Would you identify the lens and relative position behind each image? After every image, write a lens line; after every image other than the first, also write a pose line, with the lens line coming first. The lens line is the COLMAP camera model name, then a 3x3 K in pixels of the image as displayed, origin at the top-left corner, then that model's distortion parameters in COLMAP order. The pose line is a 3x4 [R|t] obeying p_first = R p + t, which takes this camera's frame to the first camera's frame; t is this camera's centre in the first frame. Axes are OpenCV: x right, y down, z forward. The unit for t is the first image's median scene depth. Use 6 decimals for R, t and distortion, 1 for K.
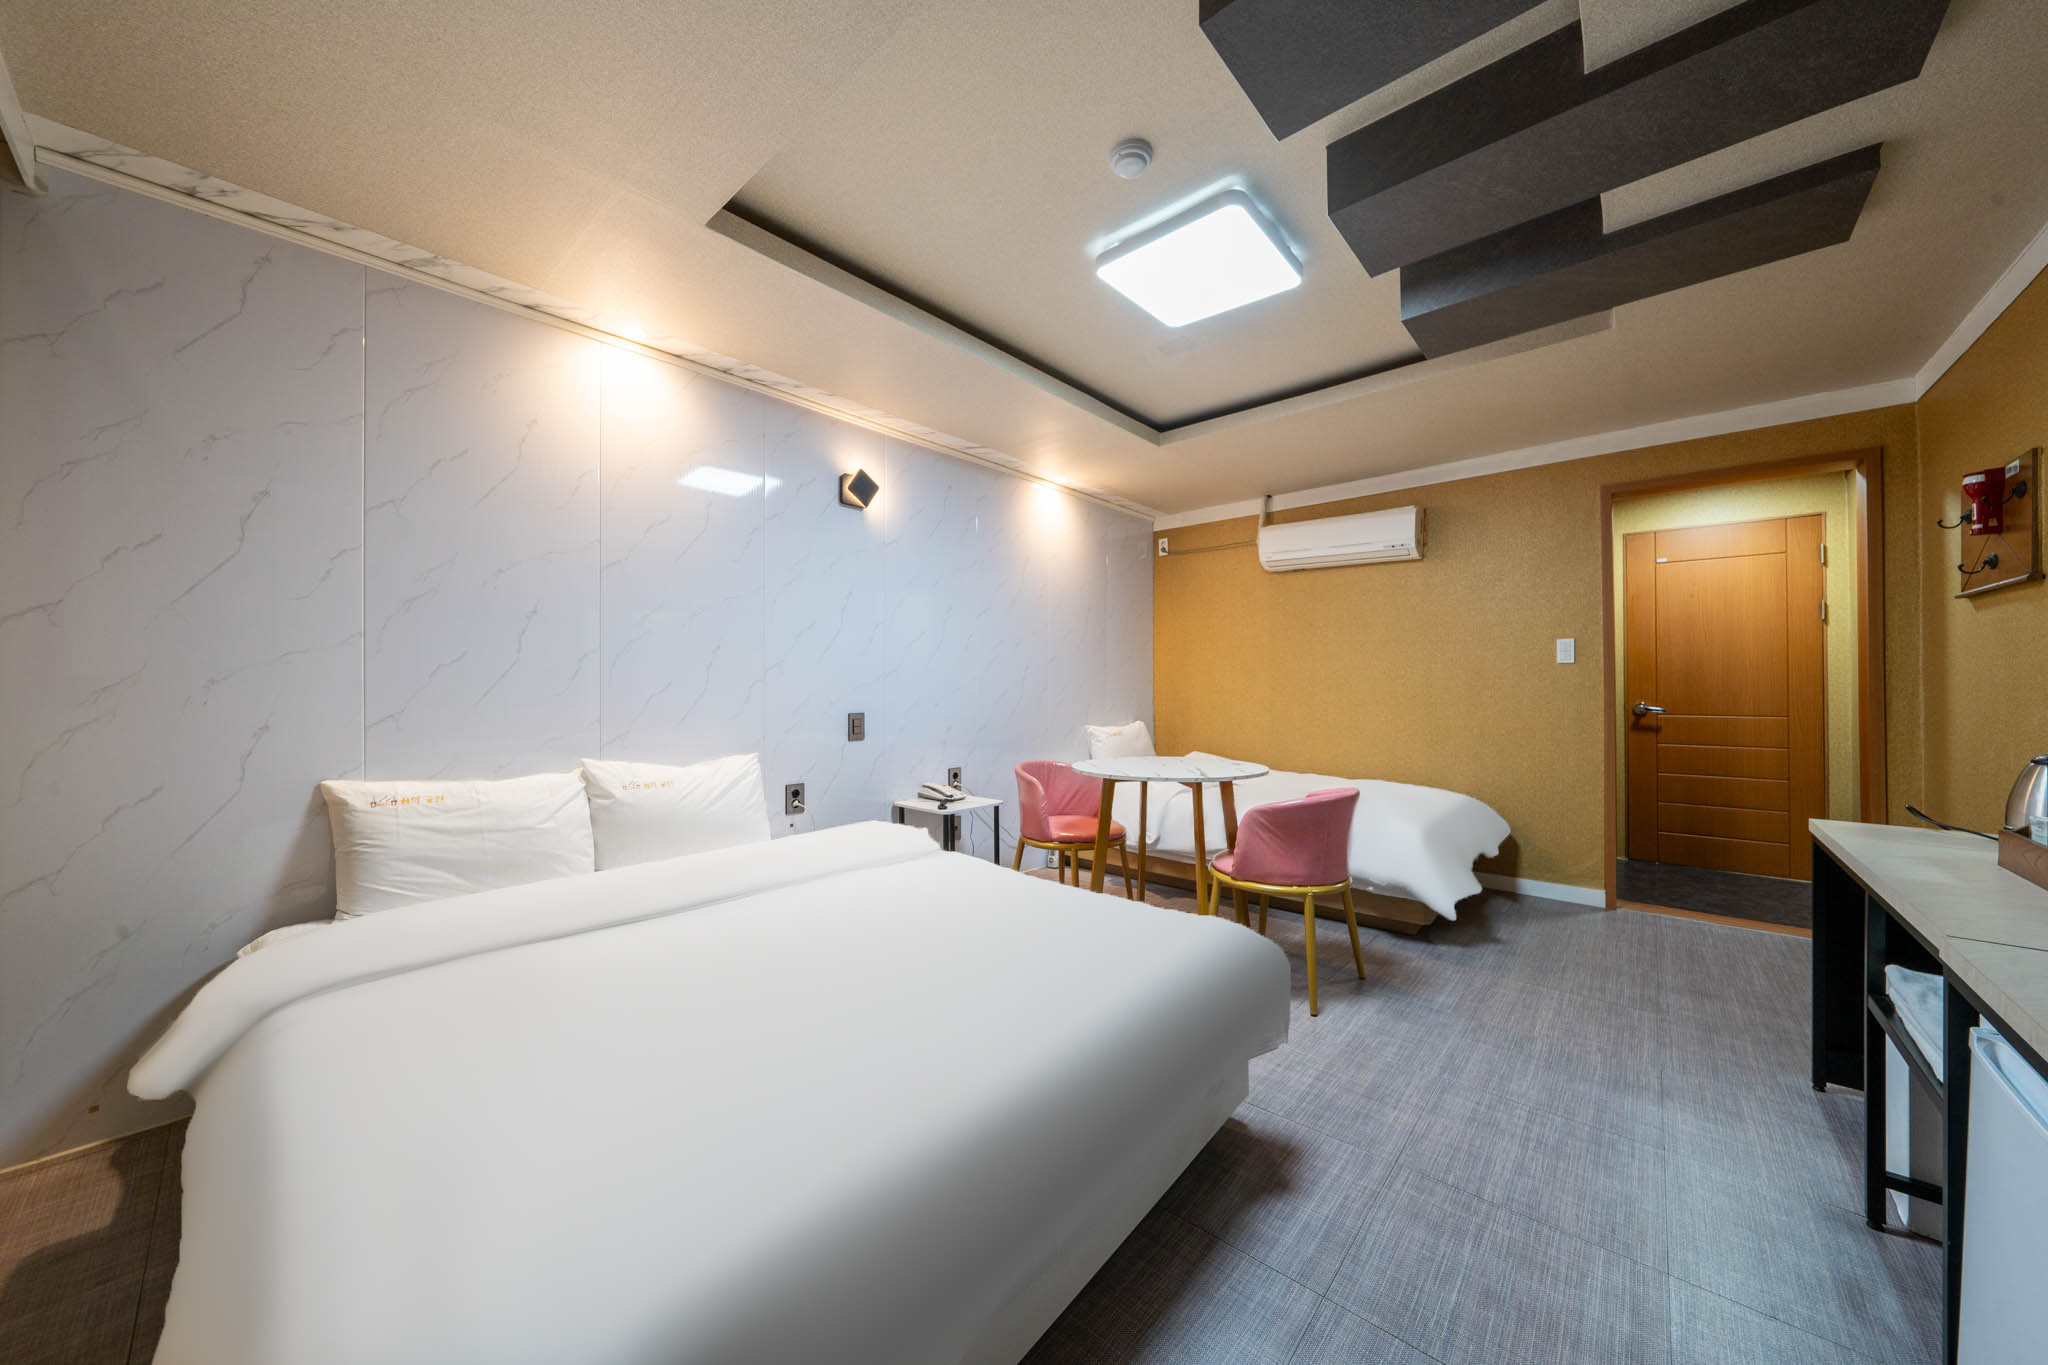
lens RADIAL K [[701.5, 0, 1040.7], [0, 701.5, 680.9], [0, 0, 1]] dist [-0.002219, -0.000535]
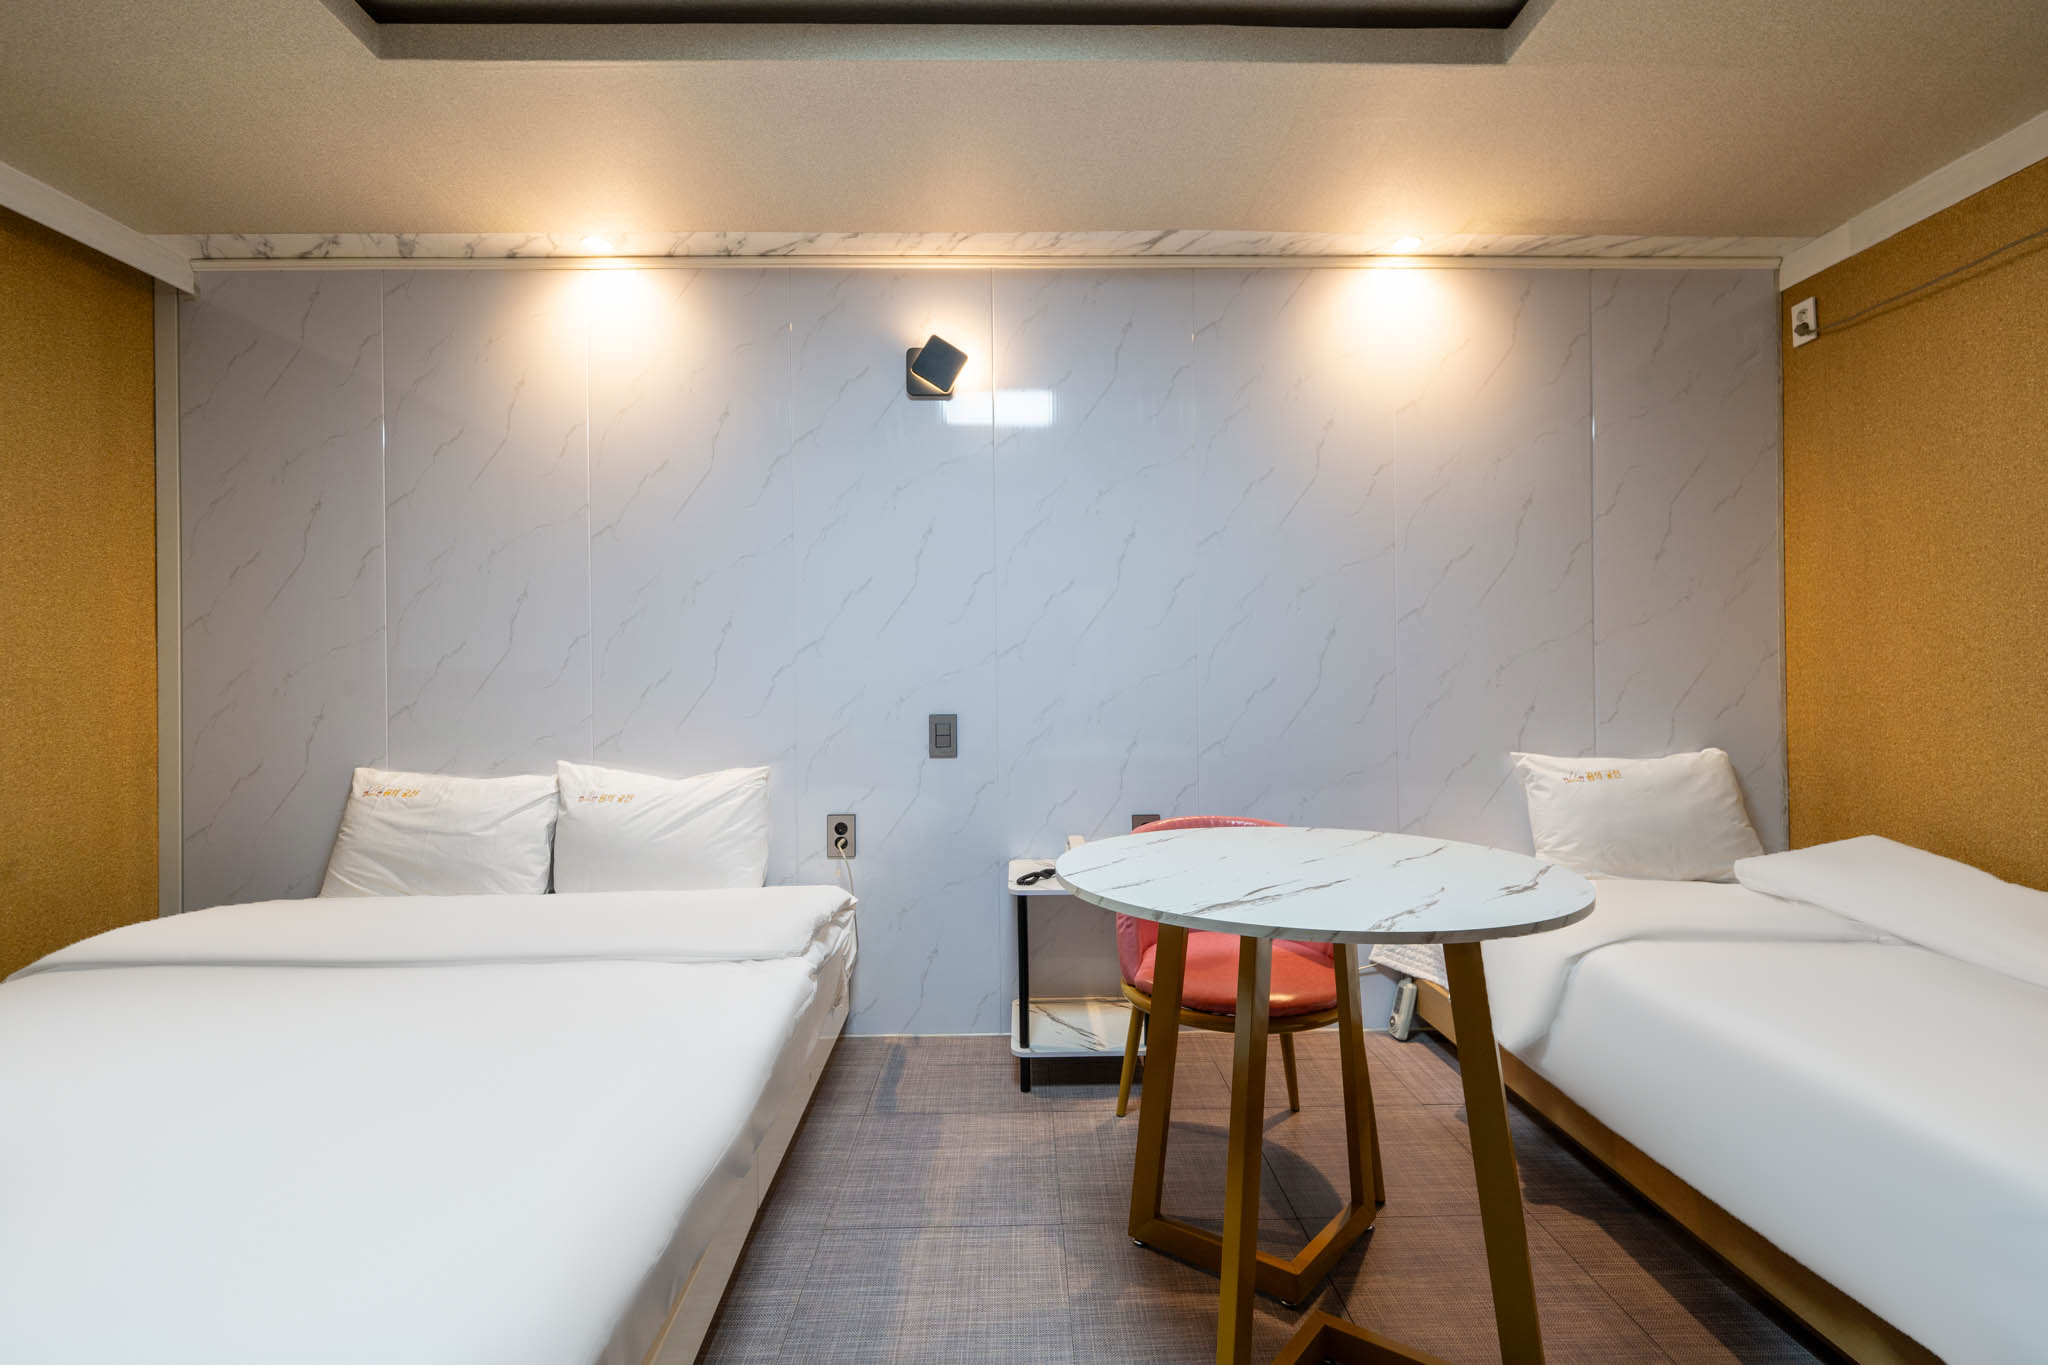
lens RADIAL K [[887.9, 0, 1046.7], [0, 887.9, 674.7], [0, 0, 1]] dist [-0.000808, 0.000665]
pose [[0.672514, -0.007000, -0.740051, 0.526977], [0.014095, 0.999895, 0.003351, 0.009915], [0.739950, -0.012684, 0.672542, 0.670120]]
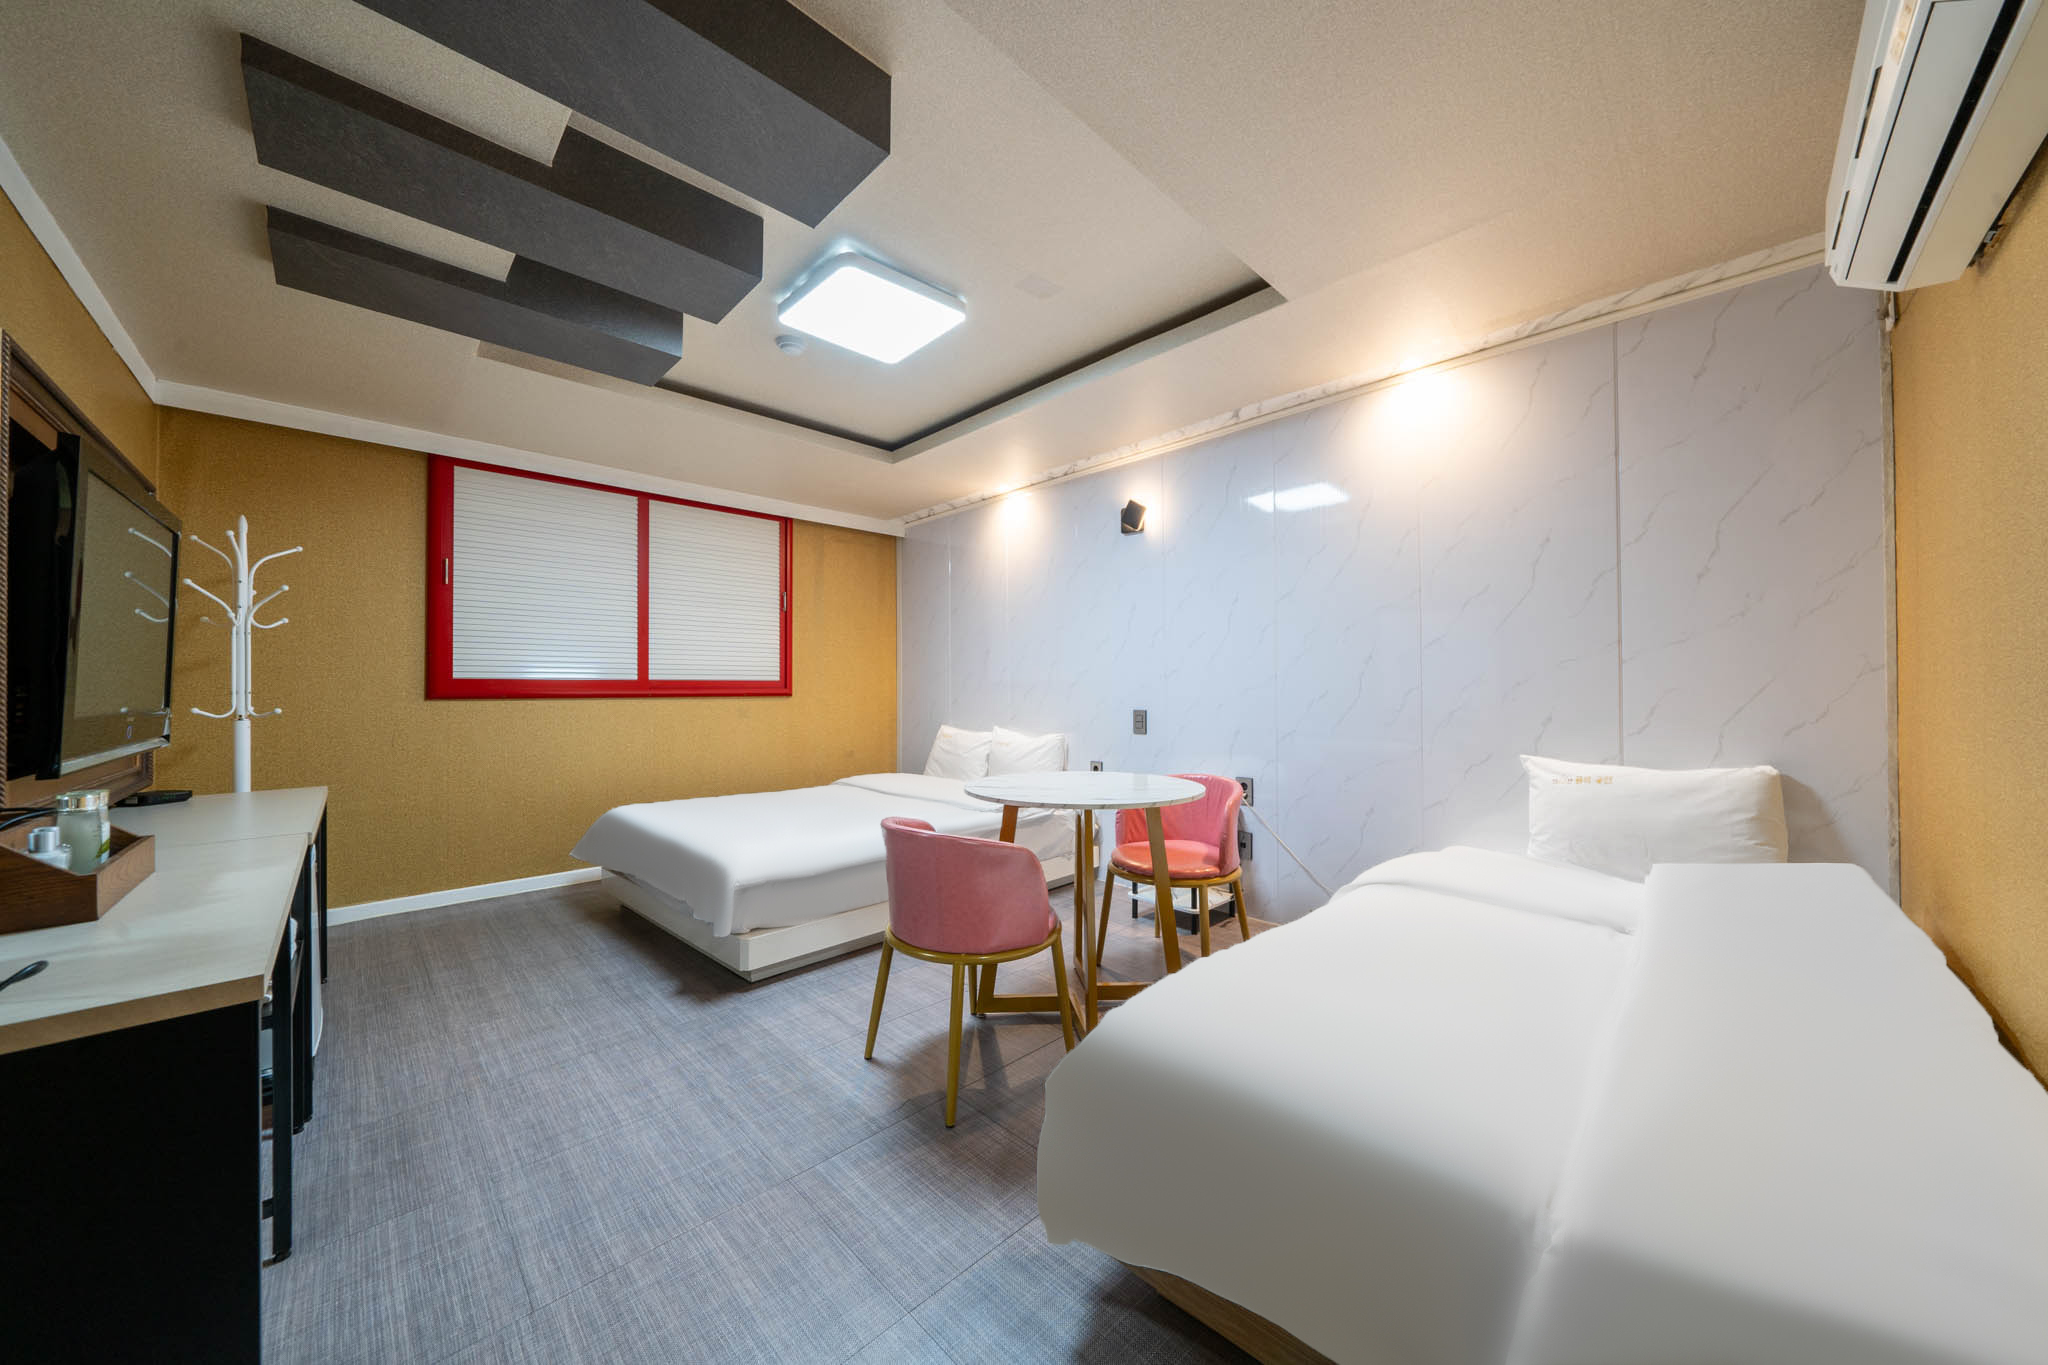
lens RADIAL K [[701.5, 0, 1031.8], [0, 701.5, 680.3], [0, 0, 1]] dist [-0.002219, -0.000535]
pose [[-0.075441, -0.010834, -0.997091, 1.160146], [0.012644, 0.999850, -0.011820, 0.010470], [0.997070, -0.013499, -0.075292, 1.173539]]
